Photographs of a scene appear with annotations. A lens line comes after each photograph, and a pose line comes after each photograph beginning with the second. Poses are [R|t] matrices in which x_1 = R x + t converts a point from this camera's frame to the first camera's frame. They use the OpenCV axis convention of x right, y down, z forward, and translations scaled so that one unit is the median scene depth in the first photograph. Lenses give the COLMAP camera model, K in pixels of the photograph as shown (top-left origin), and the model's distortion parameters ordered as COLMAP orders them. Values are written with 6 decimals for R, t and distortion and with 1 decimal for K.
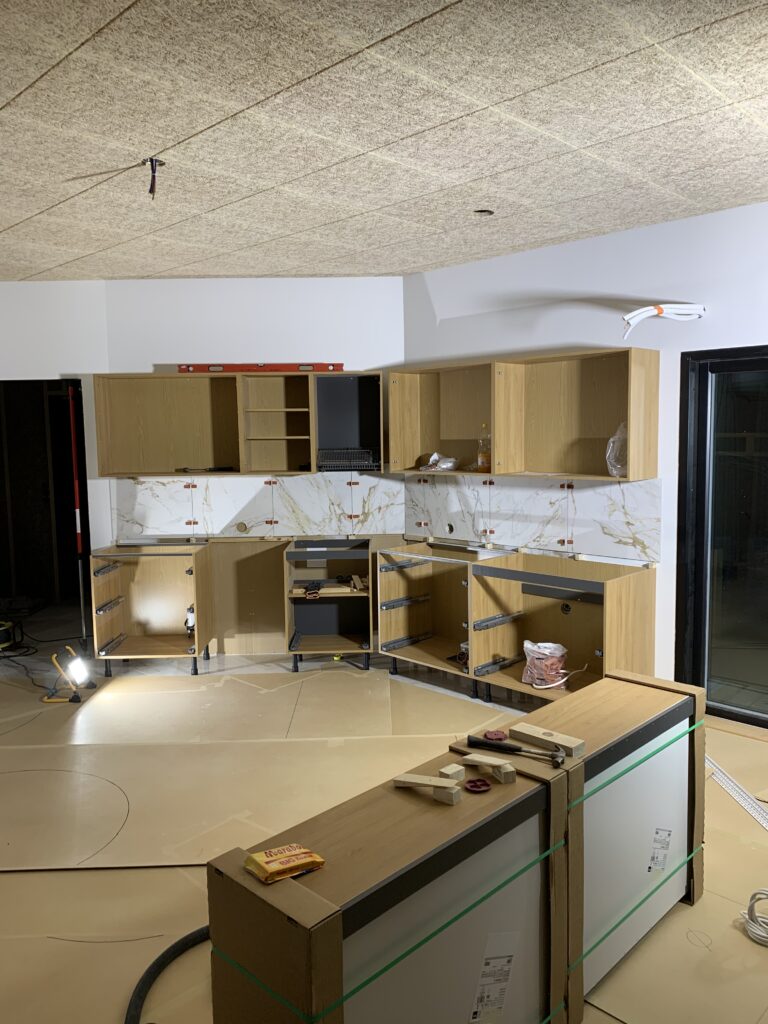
lens RADIAL K [[793.3, 0, 384.0], [0, 793.3, 512.0], [0, 0, 1]] dist [-0.005080, 0.001354]
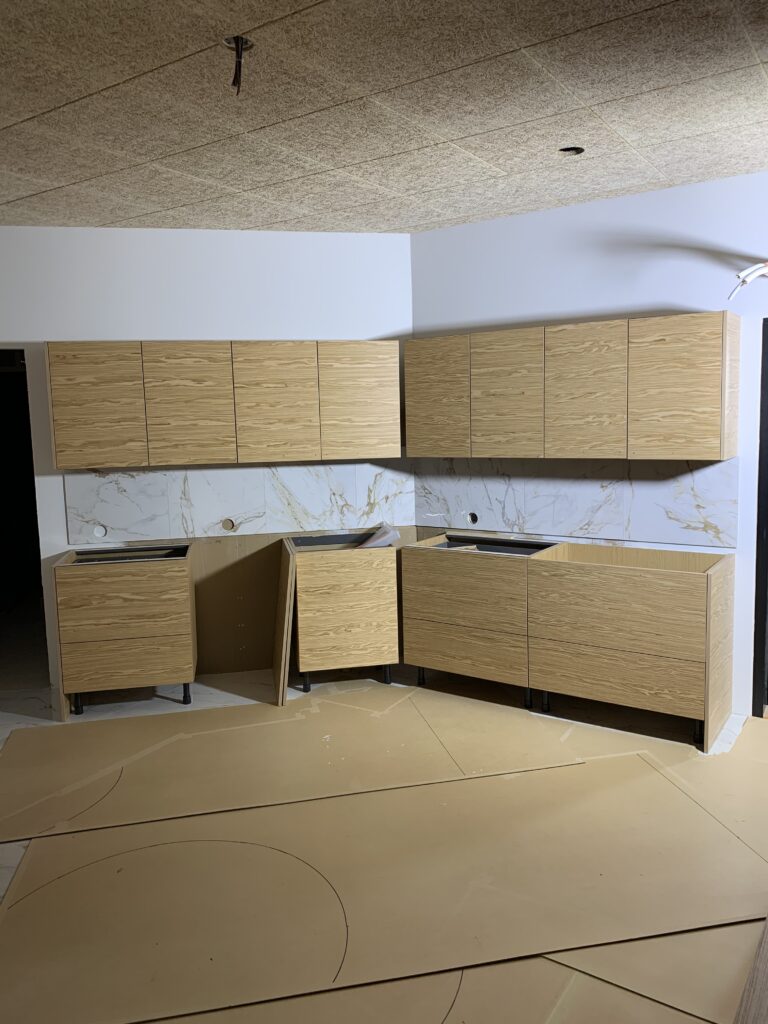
lens RADIAL K [[793.3, 0, 384.0], [0, 793.3, 512.0], [0, 0, 1]] dist [-0.005080, 0.001354]
pose [[0.982982, -0.031392, 0.180999, -0.204654], [0.028483, 0.999420, 0.018649, -0.006453], [-0.181480, -0.013176, 0.983306, 0.156838]]
